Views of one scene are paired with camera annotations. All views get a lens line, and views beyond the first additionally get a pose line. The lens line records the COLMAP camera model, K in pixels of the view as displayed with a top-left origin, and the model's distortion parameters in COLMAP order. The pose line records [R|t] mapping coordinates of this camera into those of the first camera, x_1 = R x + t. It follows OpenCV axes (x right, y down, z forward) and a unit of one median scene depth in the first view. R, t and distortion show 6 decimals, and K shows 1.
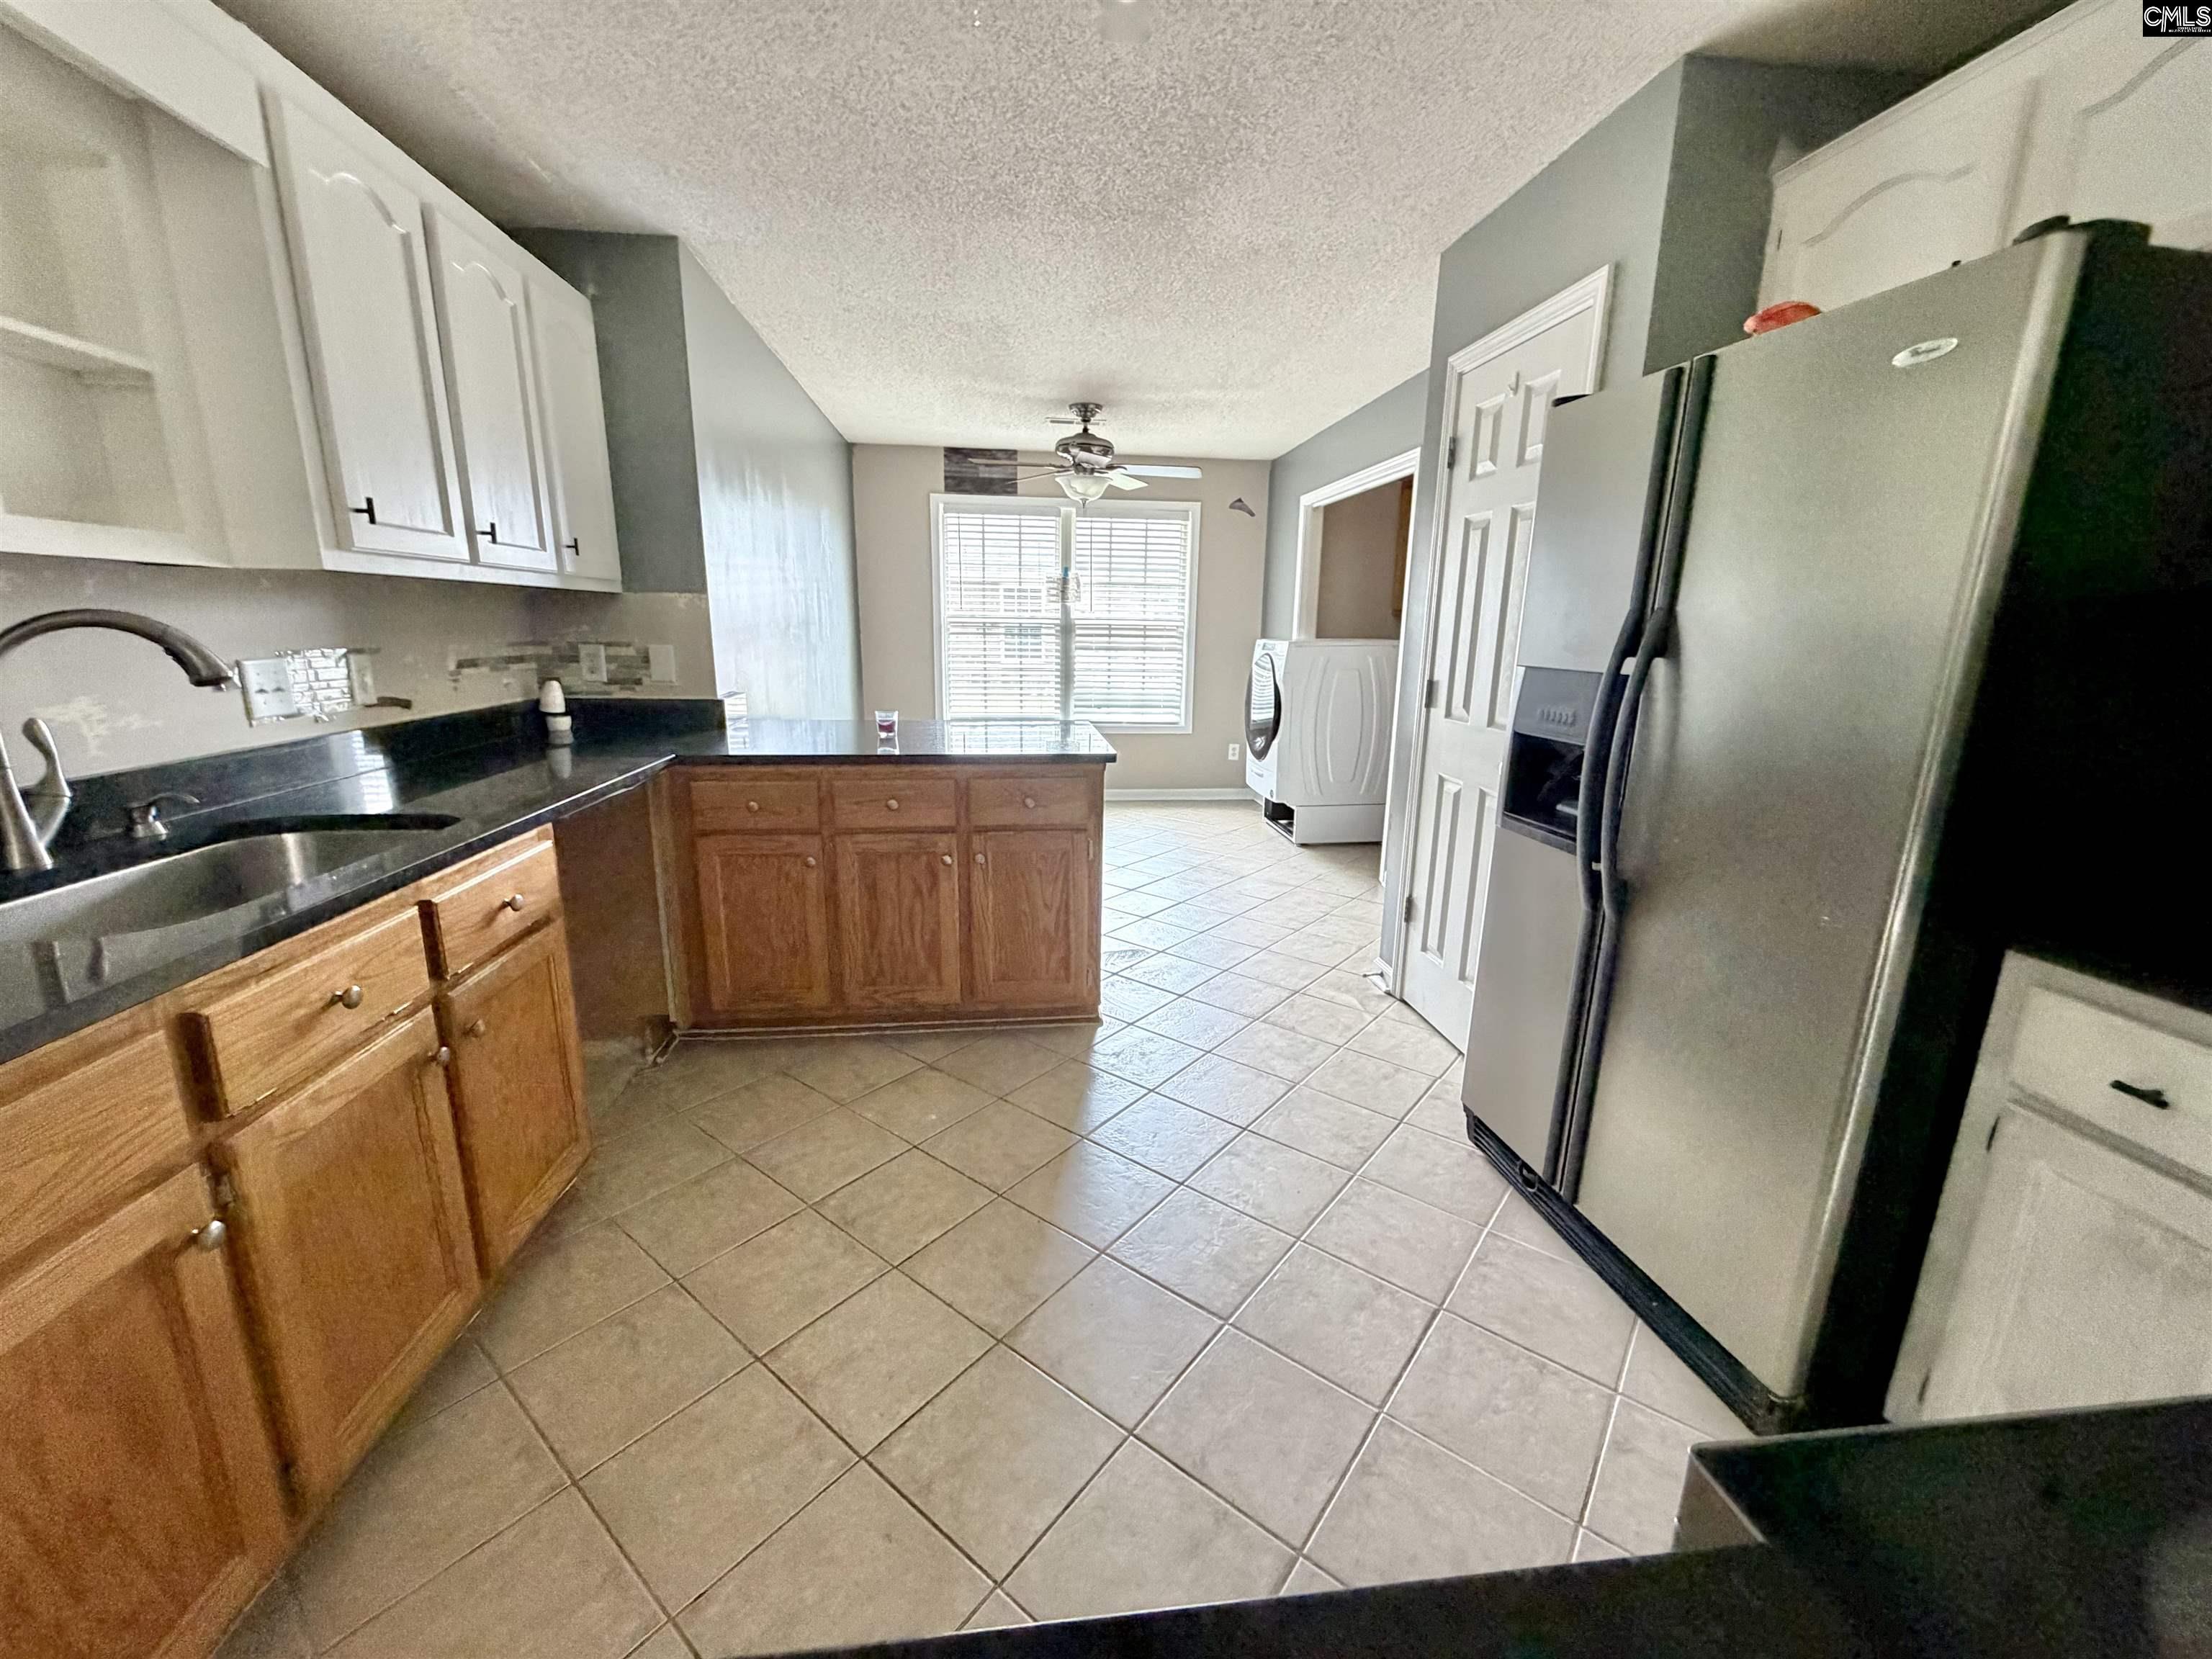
lens RADIAL K [[891.2, 0, 1101.8], [0, 891.2, 828.5], [0, 0, 1]] dist [0.000377, 0.000015]
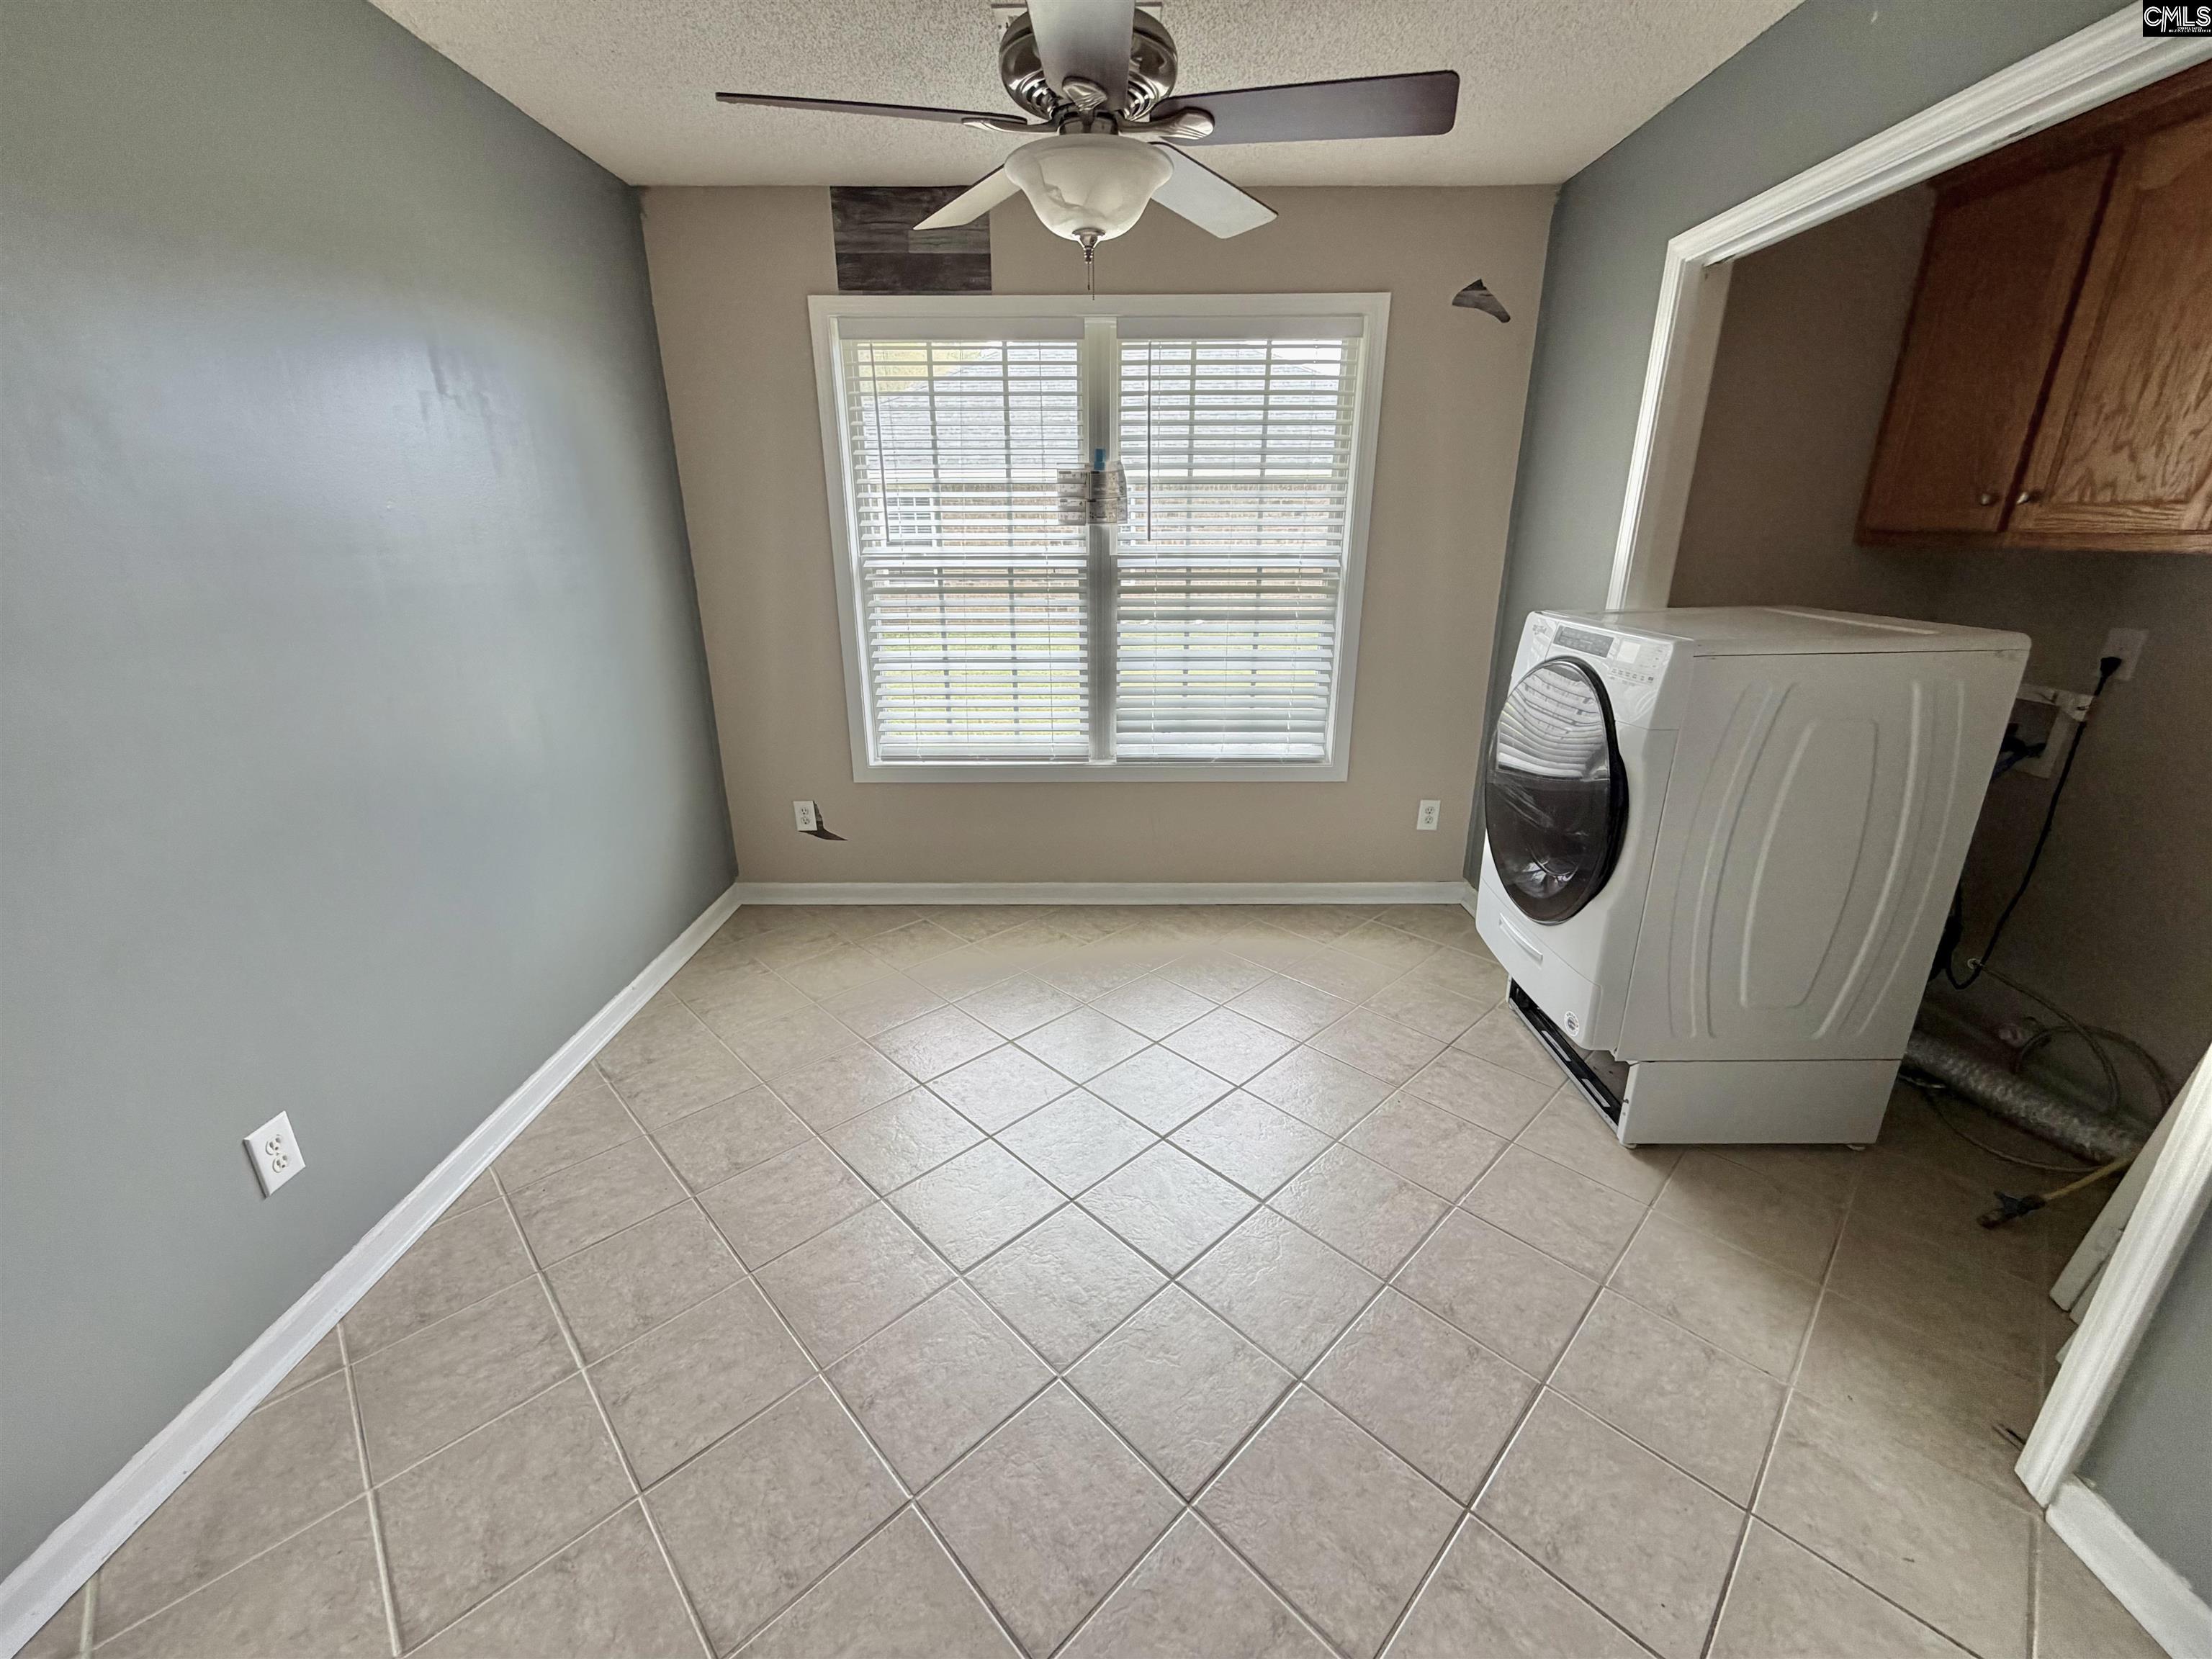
lens RADIAL K [[891.2, 0, 1106.1], [0, 891.2, 833.2], [0, 0, 1]] dist [0.000377, 0.000015]
pose [[0.992686, 0.022283, -0.118649, 0.026587], [-0.010725, 0.995210, 0.097175, -0.133743], [0.120246, -0.095192, 0.988170, 0.504987]]
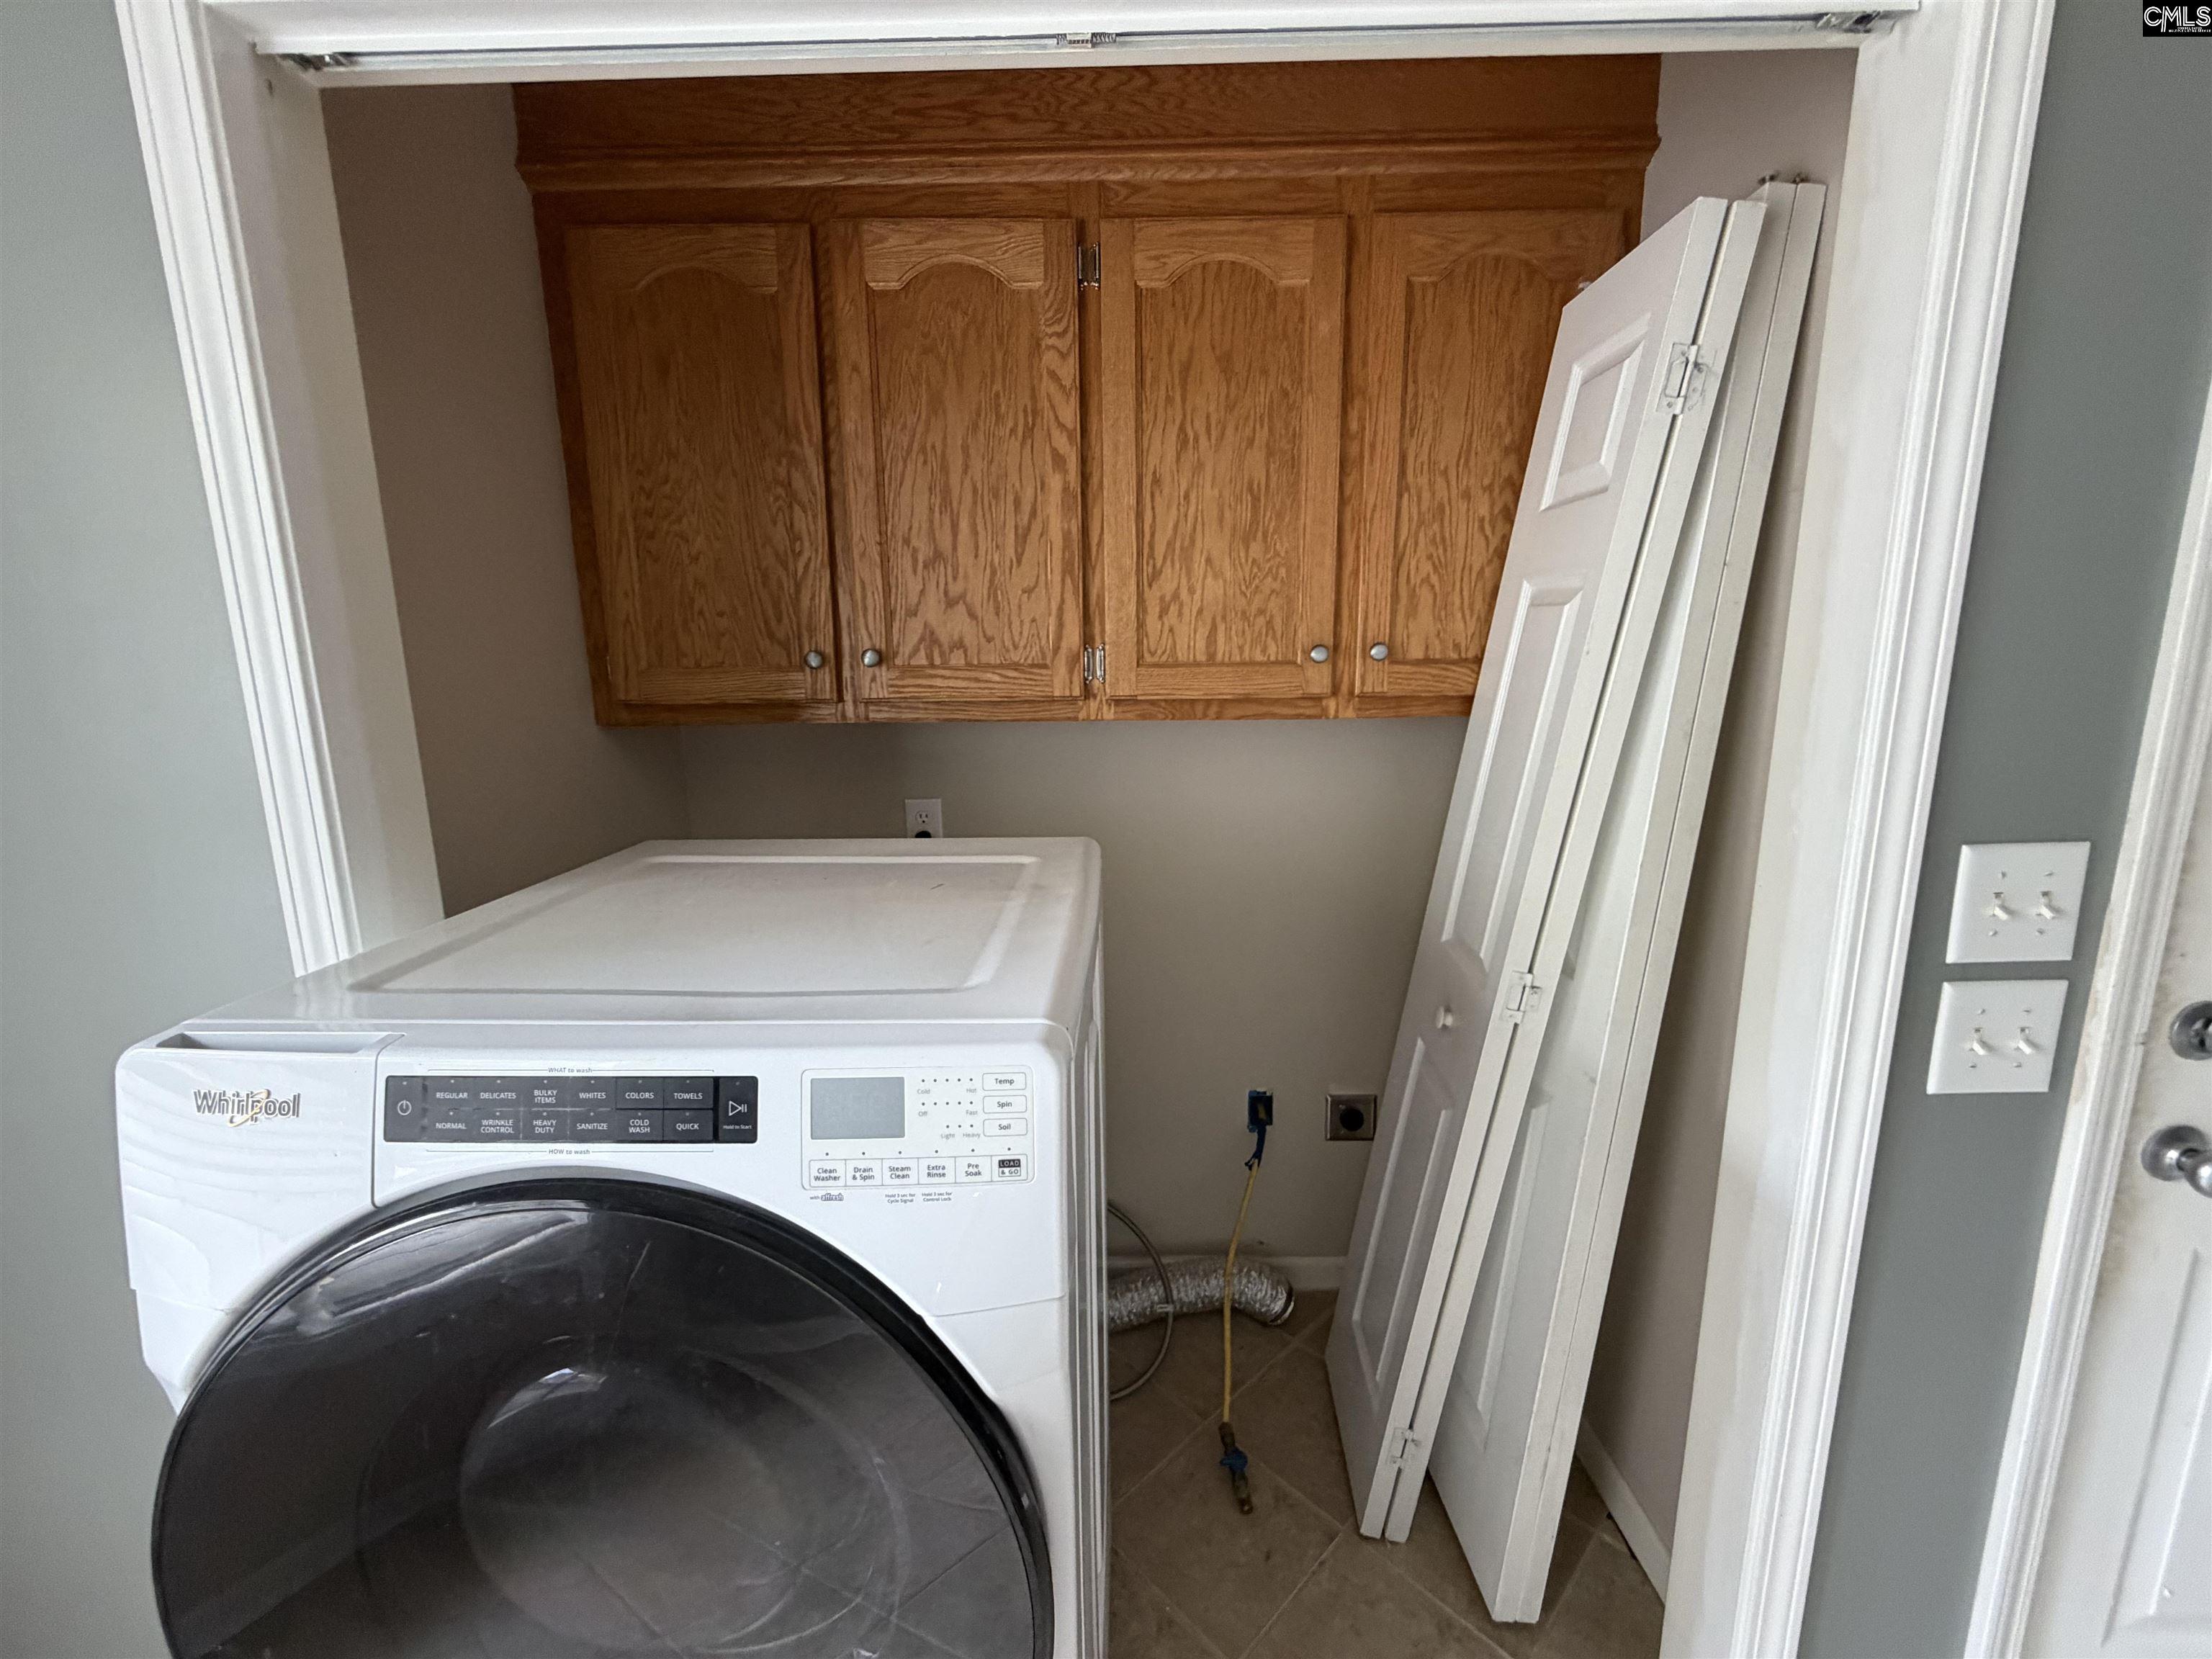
lens RADIAL K [[891.2, 0, 1102.2], [0, 891.2, 828.7], [0, 0, 1]] dist [0.000377, 0.000015]
pose [[0.128872, -0.195341, 0.972231, 0.077267], [0.243322, 0.956665, 0.159961, -0.201932], [-0.961346, 0.215951, 0.170818, 0.767622]]
